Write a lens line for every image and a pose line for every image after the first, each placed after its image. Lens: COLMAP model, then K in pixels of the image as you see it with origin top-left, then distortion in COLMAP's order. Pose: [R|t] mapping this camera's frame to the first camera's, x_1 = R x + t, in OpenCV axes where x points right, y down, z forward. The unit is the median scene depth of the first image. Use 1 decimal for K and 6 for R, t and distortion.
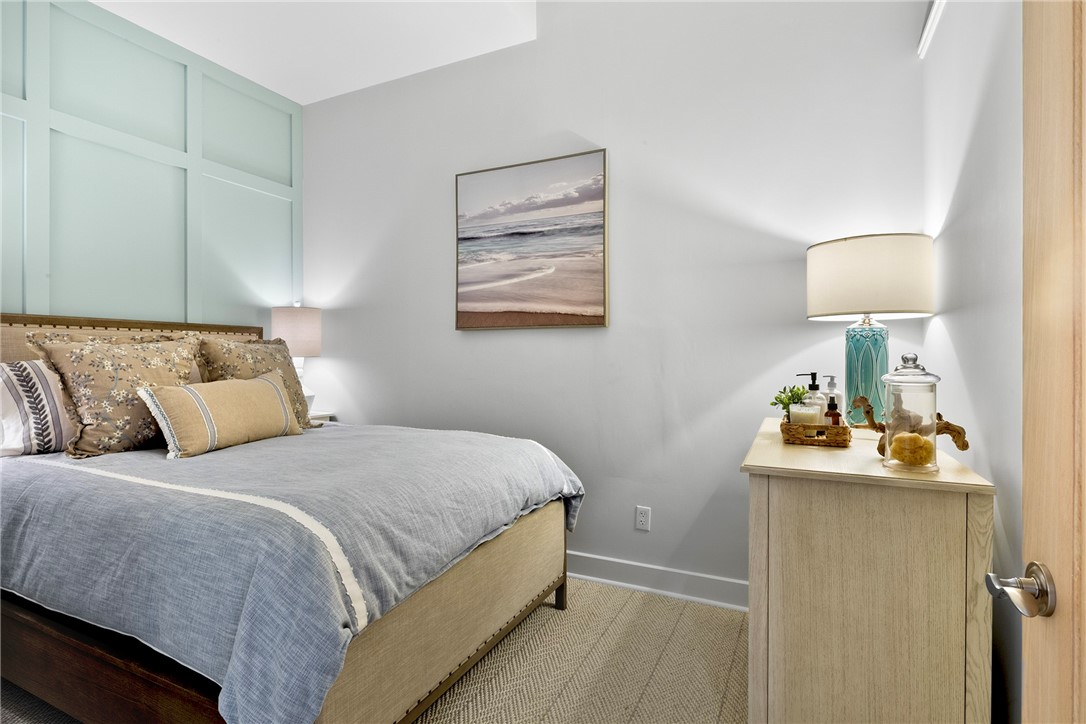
lens RADIAL K [[531.1, 0, 538.4], [0, 531.1, 355.9], [0, 0, 1]] dist [0.004082, -0.001633]
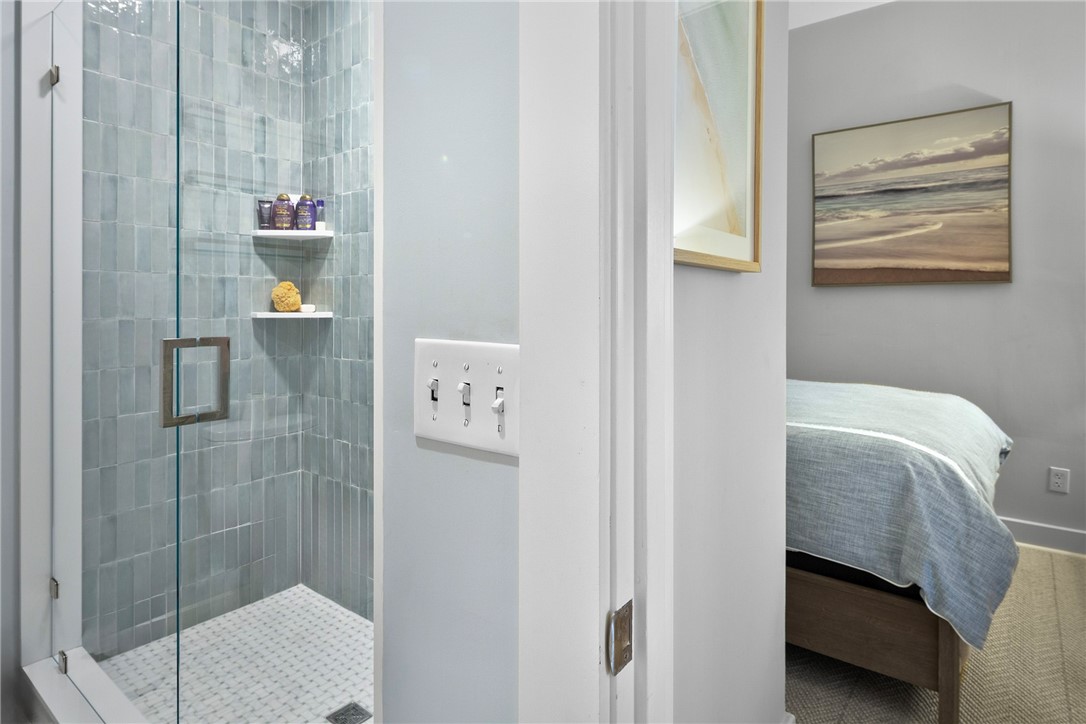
lens RADIAL K [[576.5, 0, 573.6], [0, 576.5, 309.8], [0, 0, 1]] dist [0.004002, -0.001142]
pose [[0.977792, 0.001774, -0.209569, -0.411640], [-0.002294, 0.999995, -0.002238, -0.000487], [0.209564, 0.002669, 0.977791, -0.199251]]
